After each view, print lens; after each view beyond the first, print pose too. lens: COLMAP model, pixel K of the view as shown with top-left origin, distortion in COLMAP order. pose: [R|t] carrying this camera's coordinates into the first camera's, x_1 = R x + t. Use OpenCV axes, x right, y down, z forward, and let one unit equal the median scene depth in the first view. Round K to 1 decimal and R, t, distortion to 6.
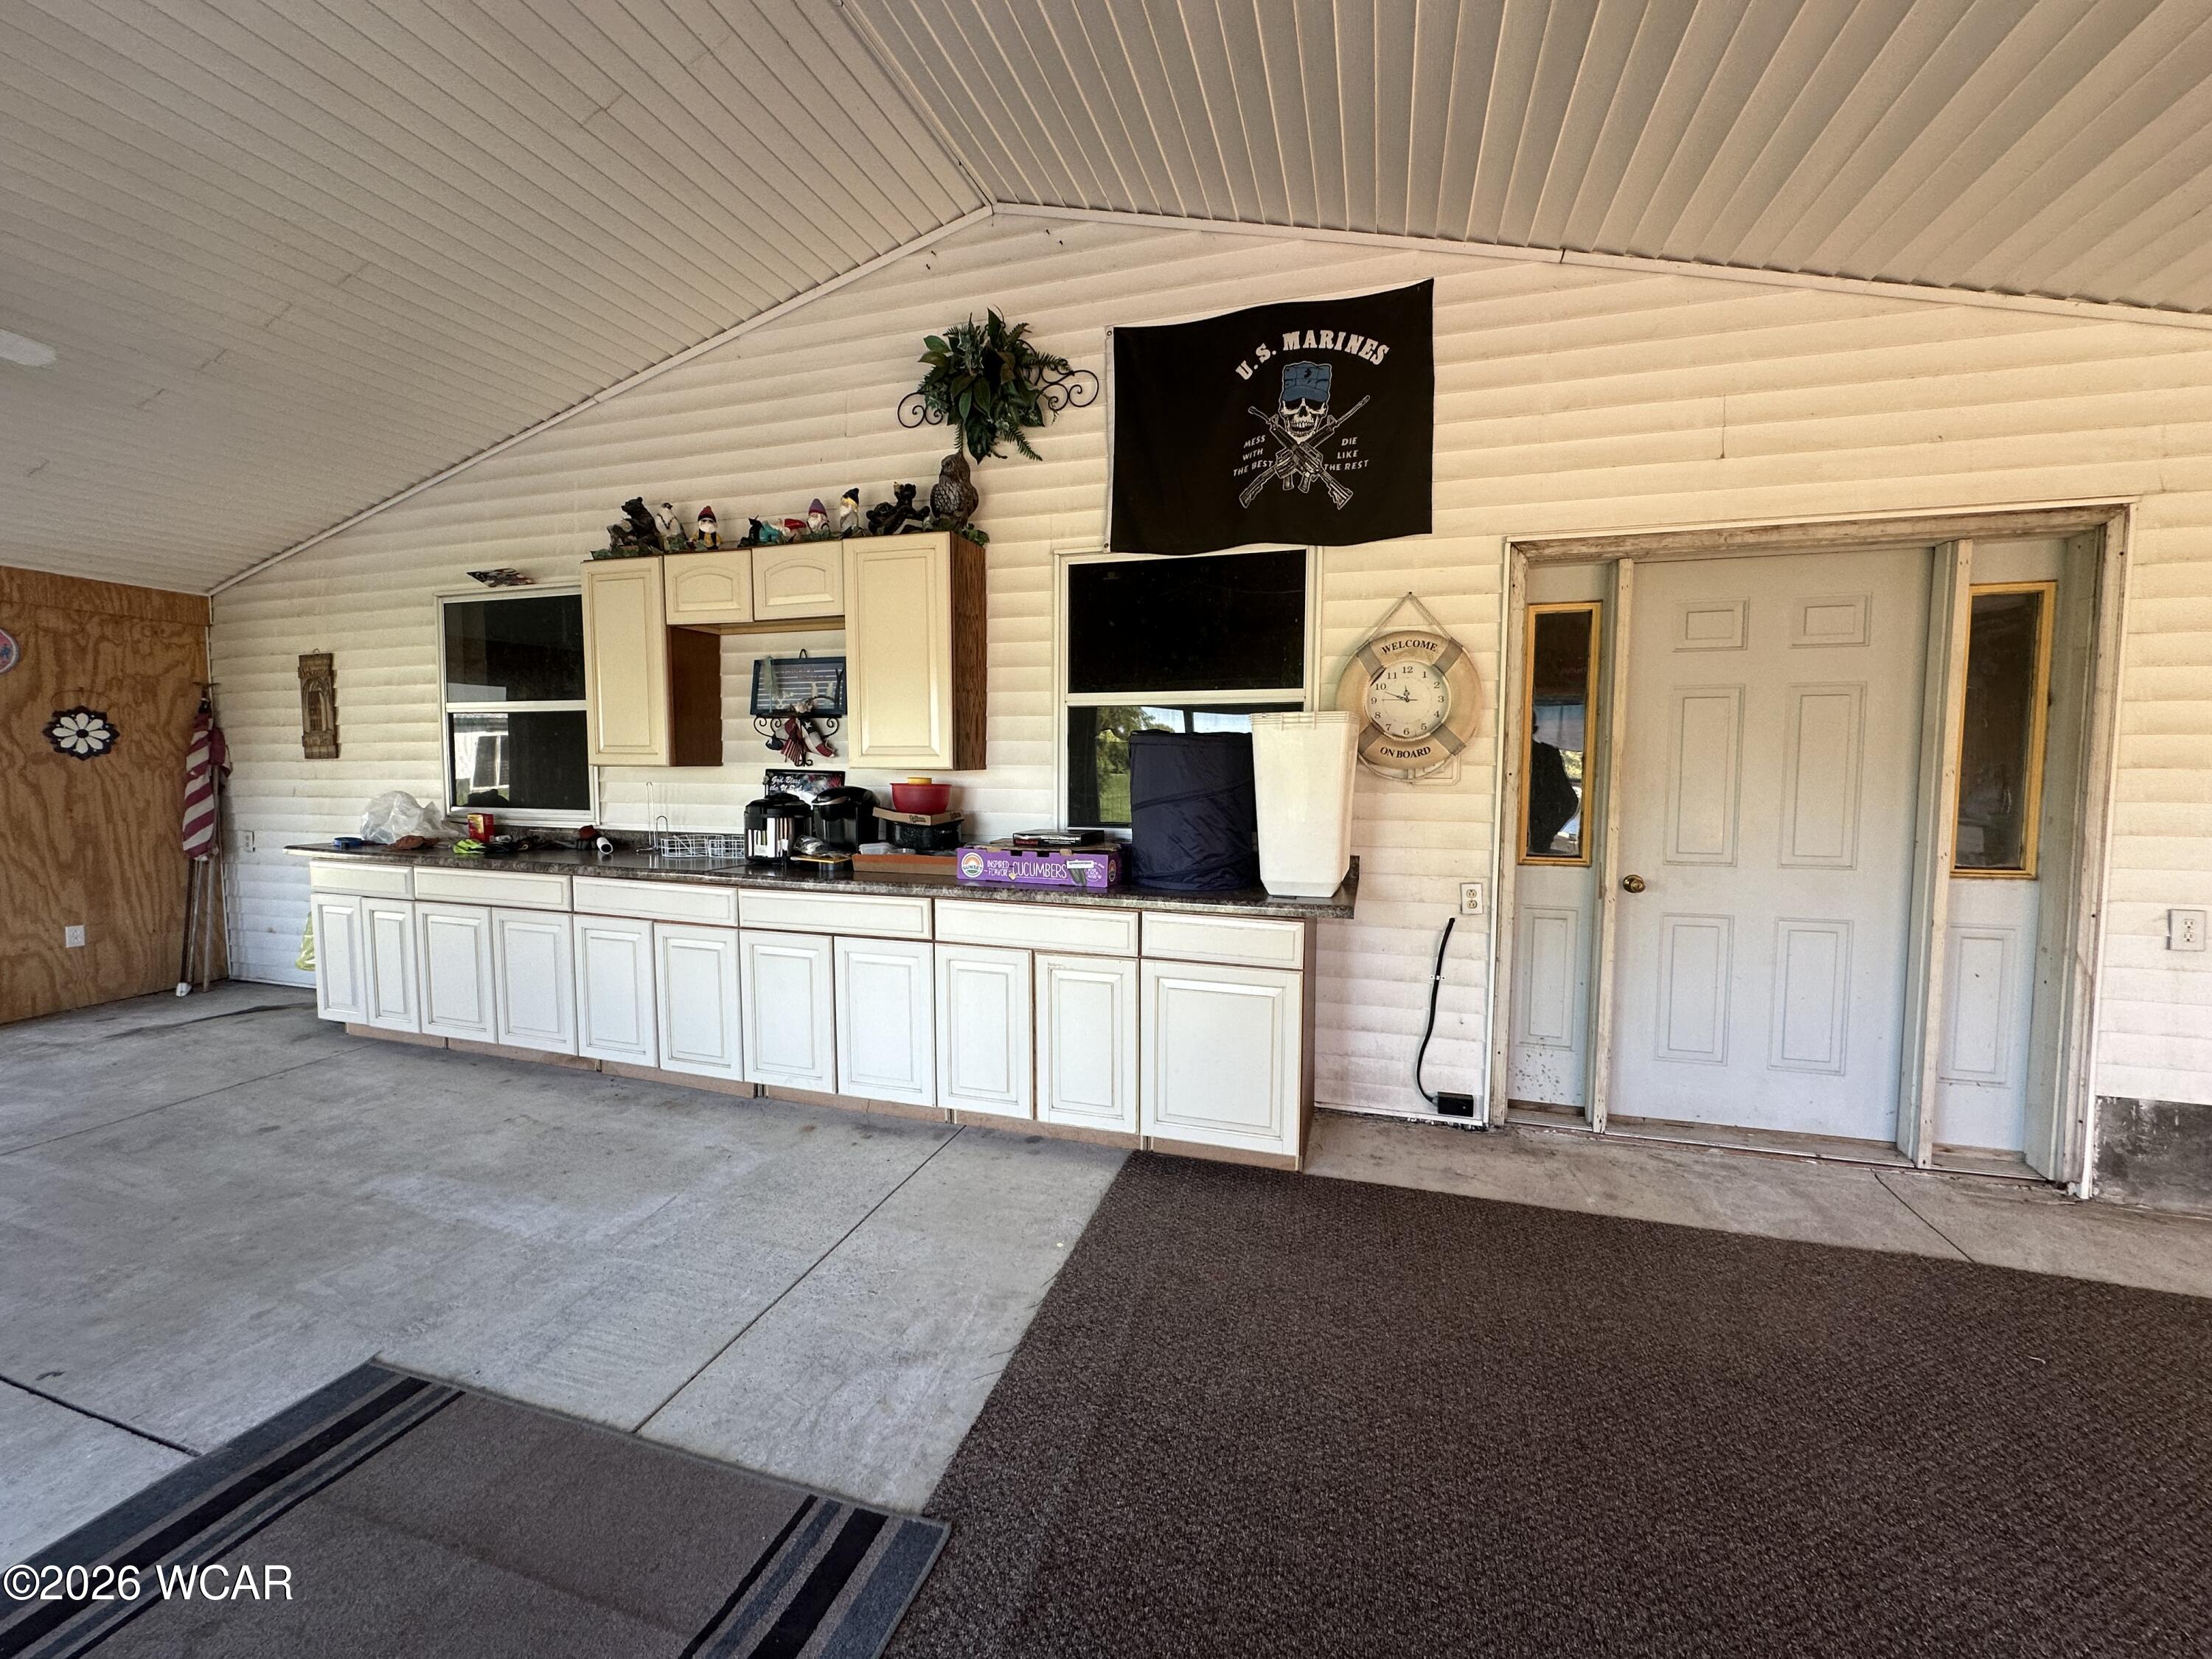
lens RADIAL K [[884.7, 0, 1102.7], [0, 884.7, 824.9], [0, 0, 1]] dist [-0.002495, 0.000716]
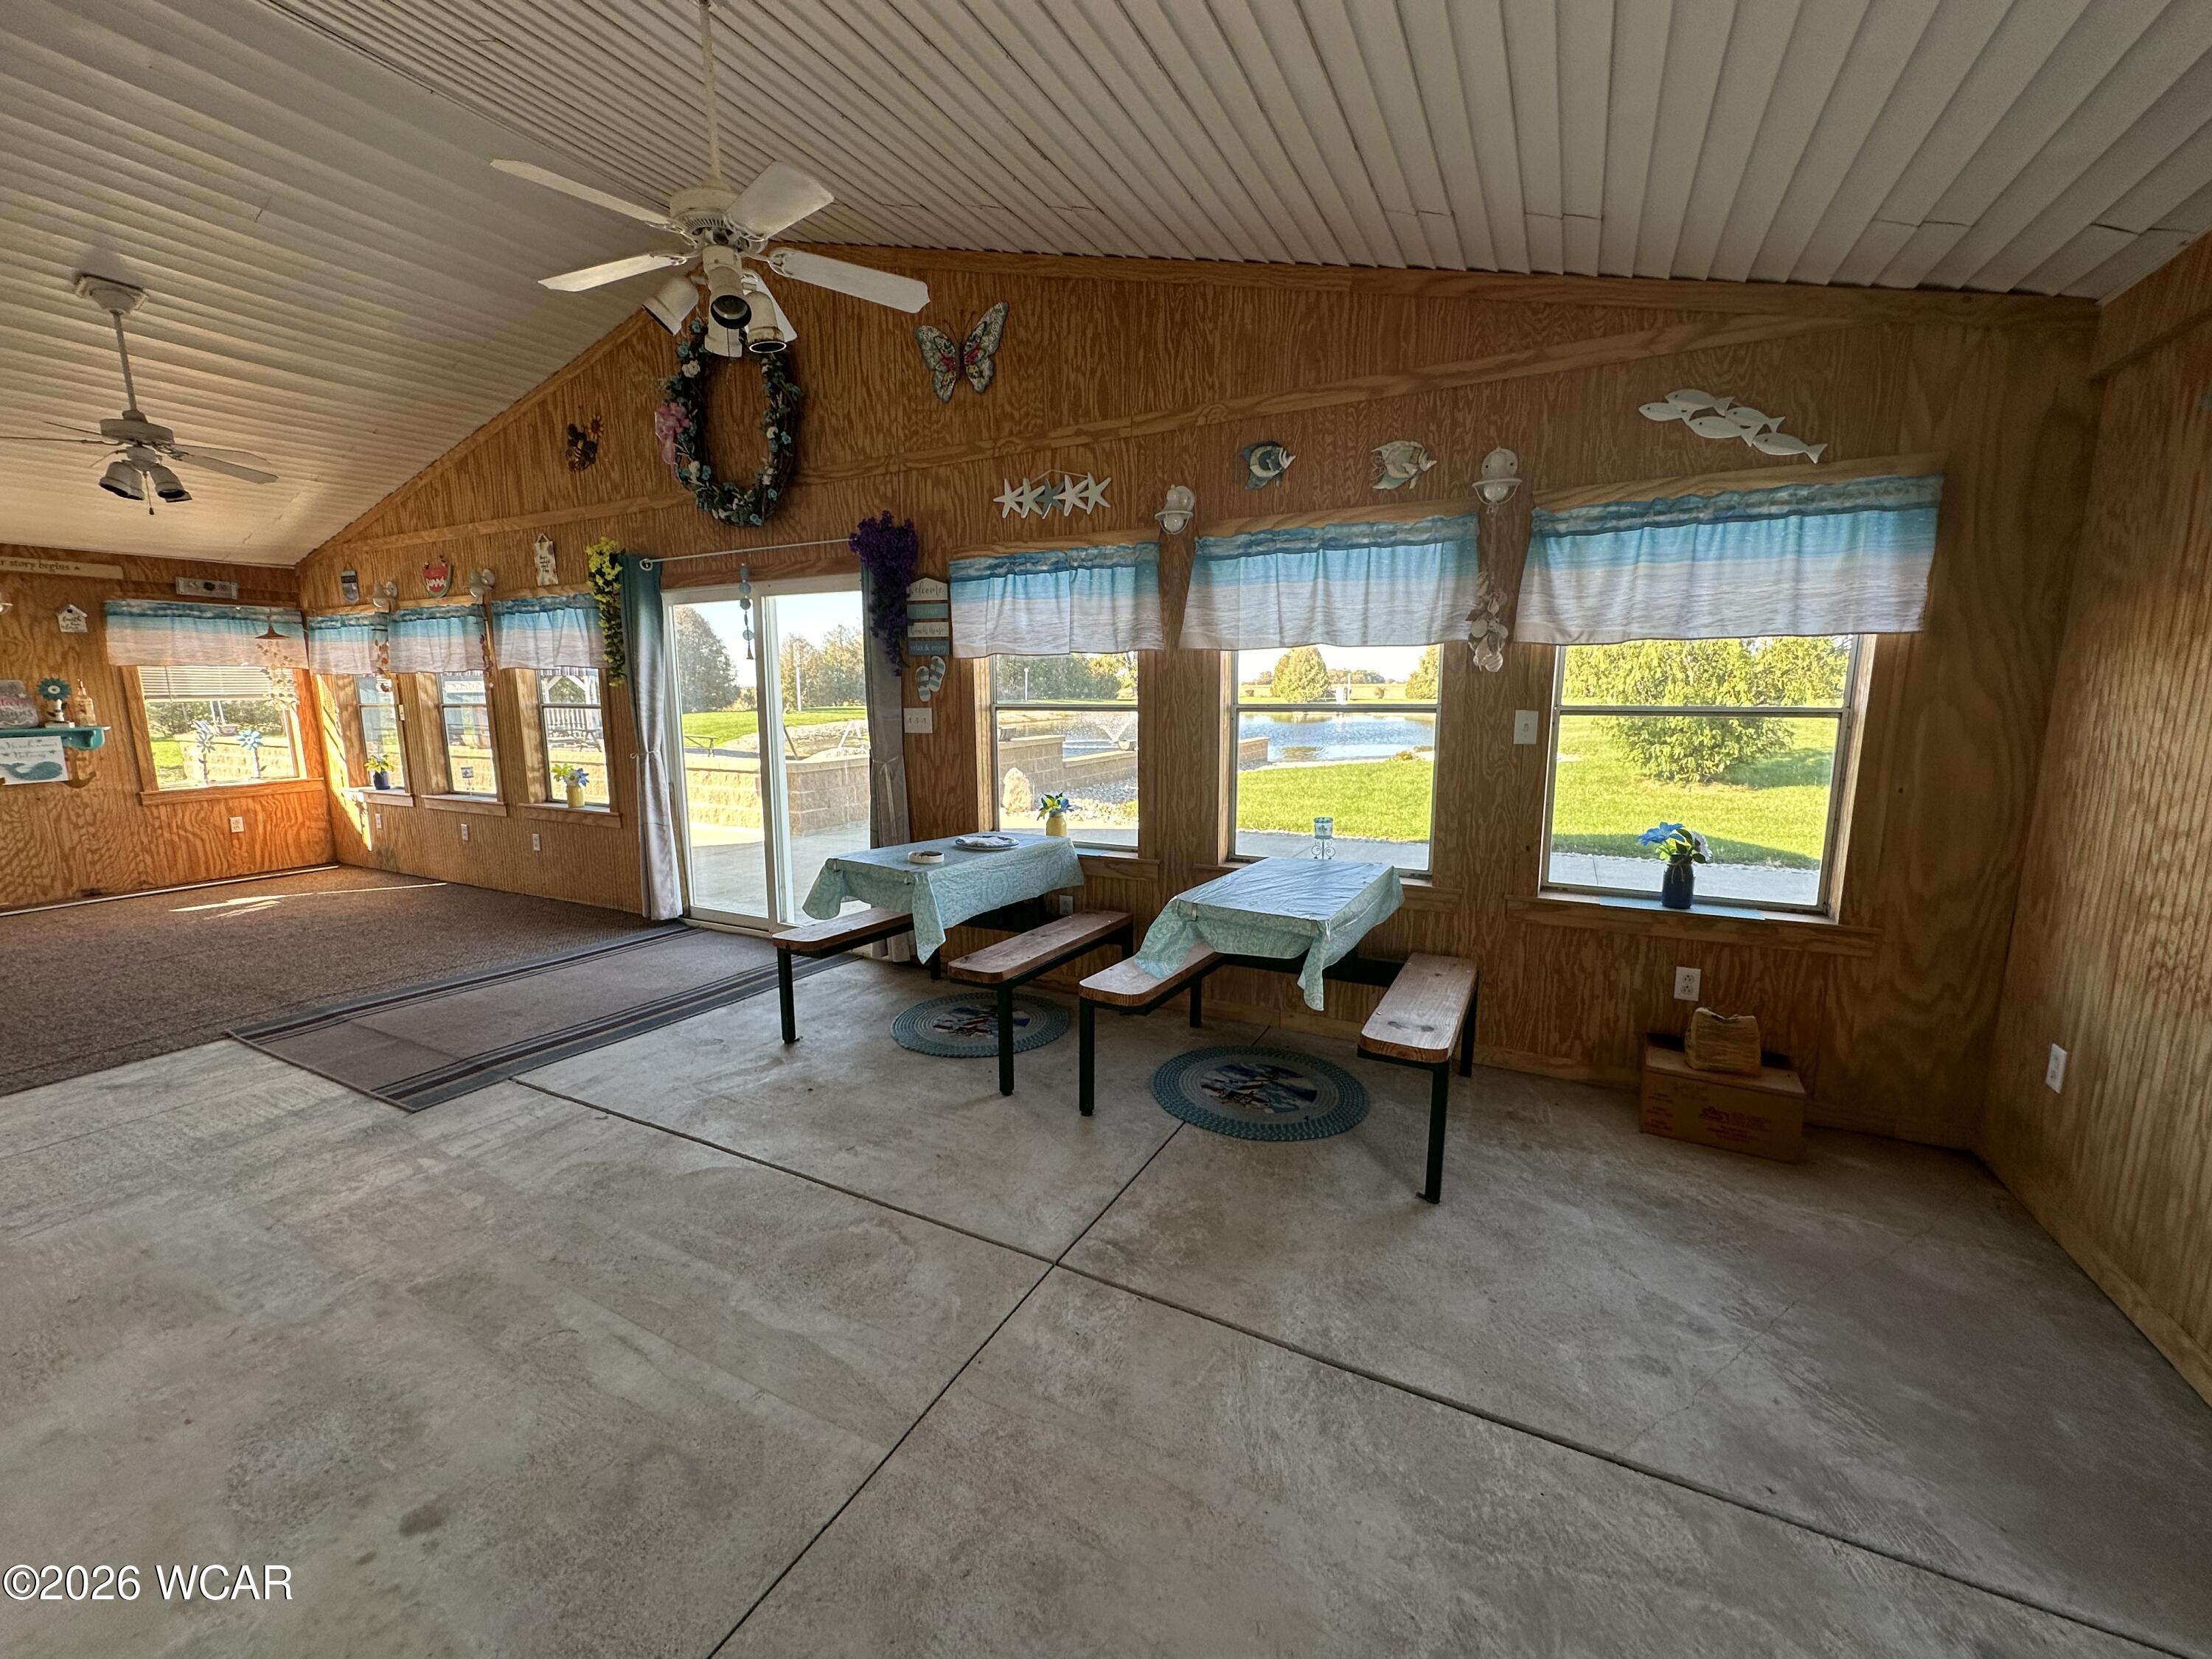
lens RADIAL K [[884.7, 0, 1106.4], [0, 884.7, 829.2], [0, 0, 1]] dist [-0.002495, 0.000716]
pose [[-0.984254, -0.024071, 0.175115, -2.159135], [0.016768, 0.973503, 0.228060, -0.151312], [-0.175965, 0.227405, -0.957770, 2.052028]]
